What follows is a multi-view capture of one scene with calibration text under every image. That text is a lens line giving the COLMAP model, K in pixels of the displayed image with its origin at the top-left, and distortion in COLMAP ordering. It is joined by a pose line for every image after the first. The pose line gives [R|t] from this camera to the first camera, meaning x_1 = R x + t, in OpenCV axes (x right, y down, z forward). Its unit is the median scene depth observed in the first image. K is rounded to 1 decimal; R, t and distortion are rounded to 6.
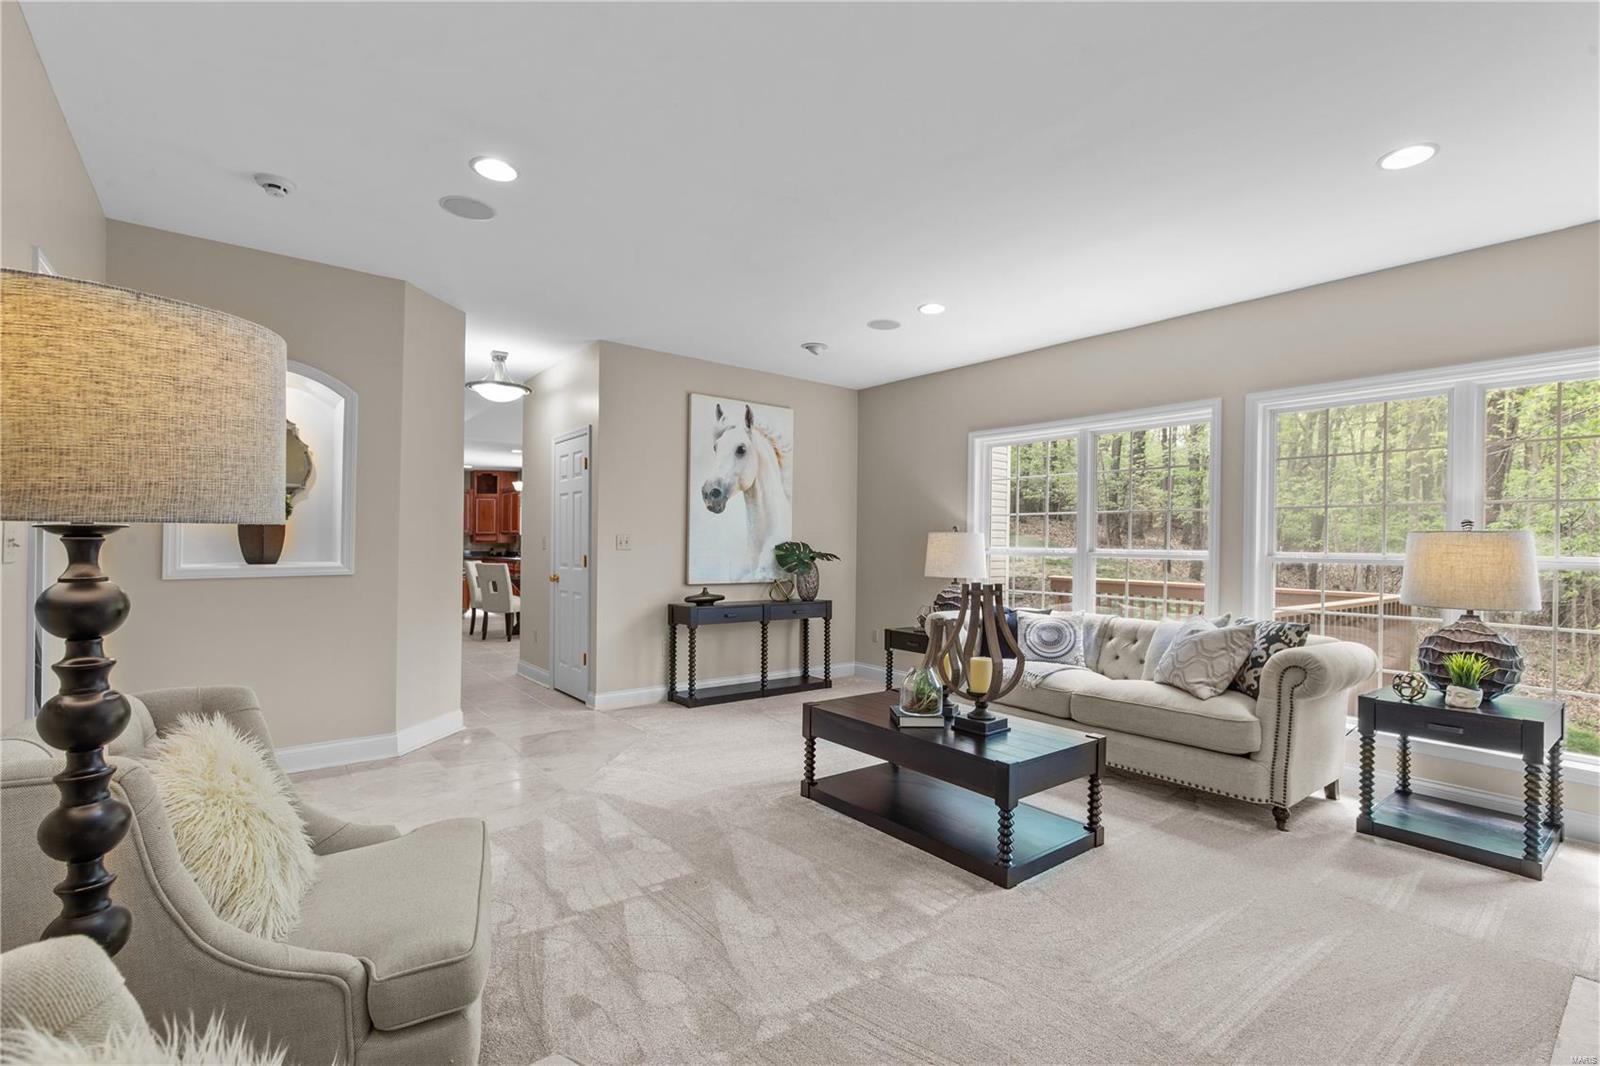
lens RADIAL K [[733.5, 0, 800.3], [0, 733.5, 542.5], [0, 0, 1]] dist [-0.001931, -0.001621]
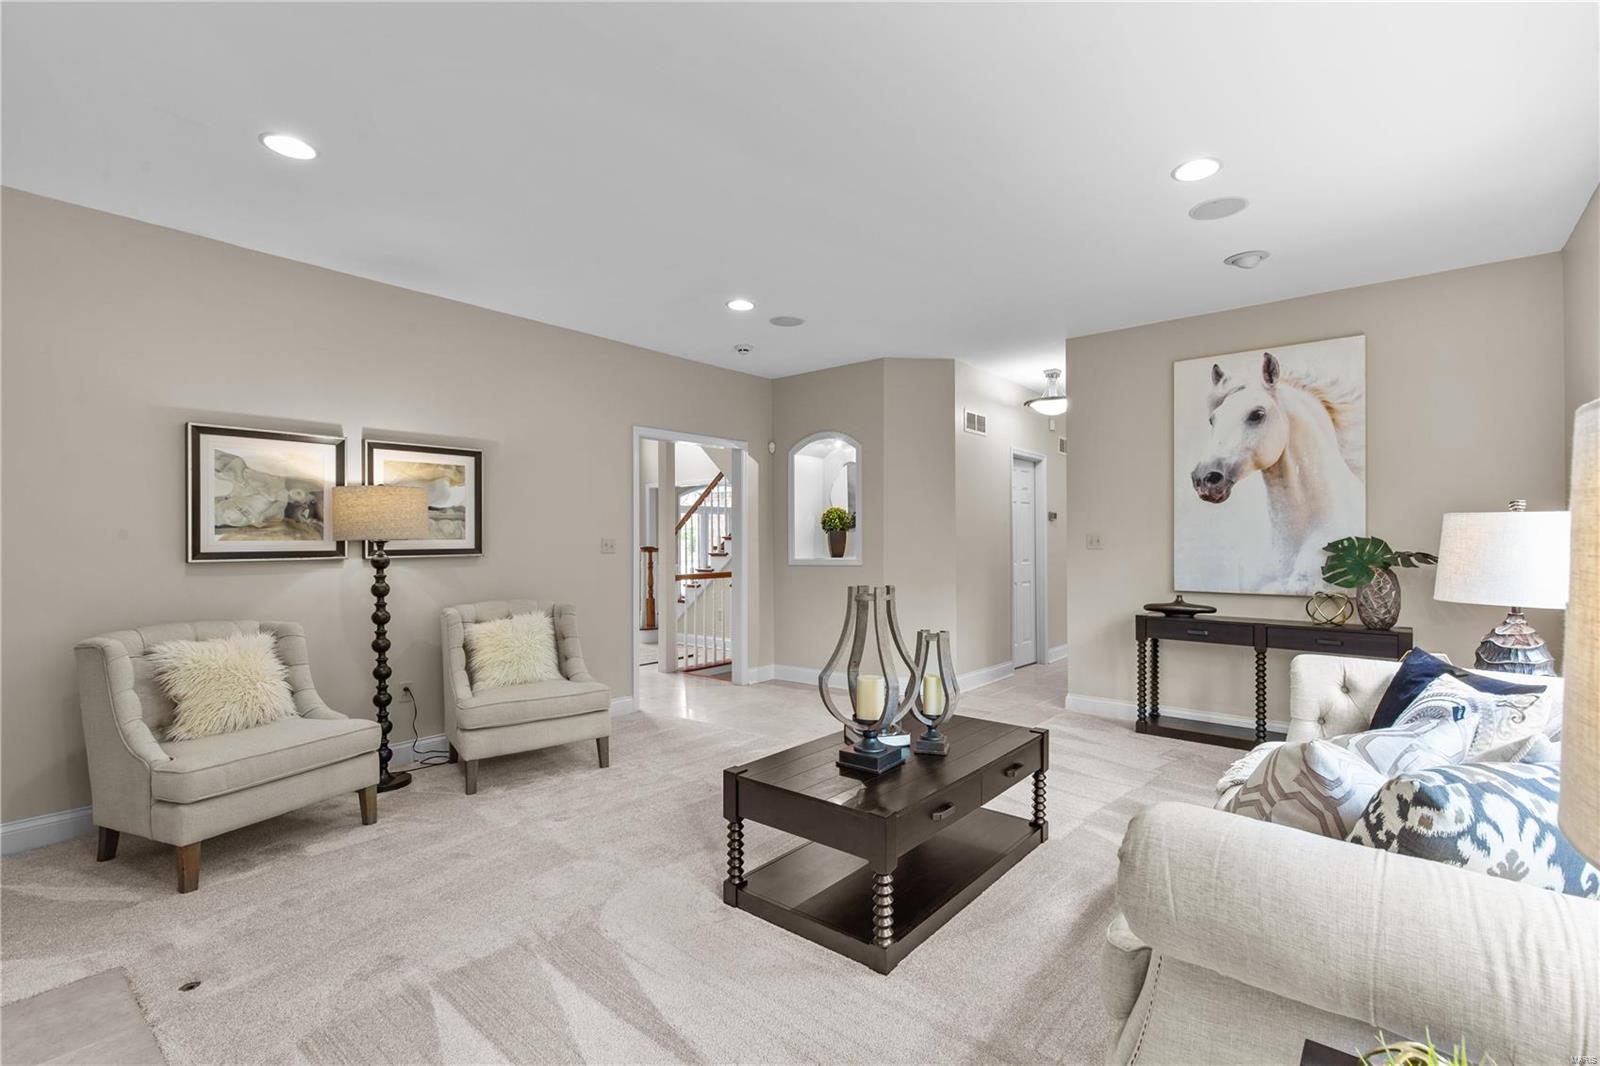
lens RADIAL K [[733.5, 0, 838.3], [0, 733.5, 538.6], [0, 0, 1]] dist [-0.001931, -0.001621]
pose [[0.206882, -0.014137, -0.978264, 0.566659], [0.008706, 0.999883, -0.012608, 0.004776], [0.978327, -0.005908, 0.206981, 0.434358]]
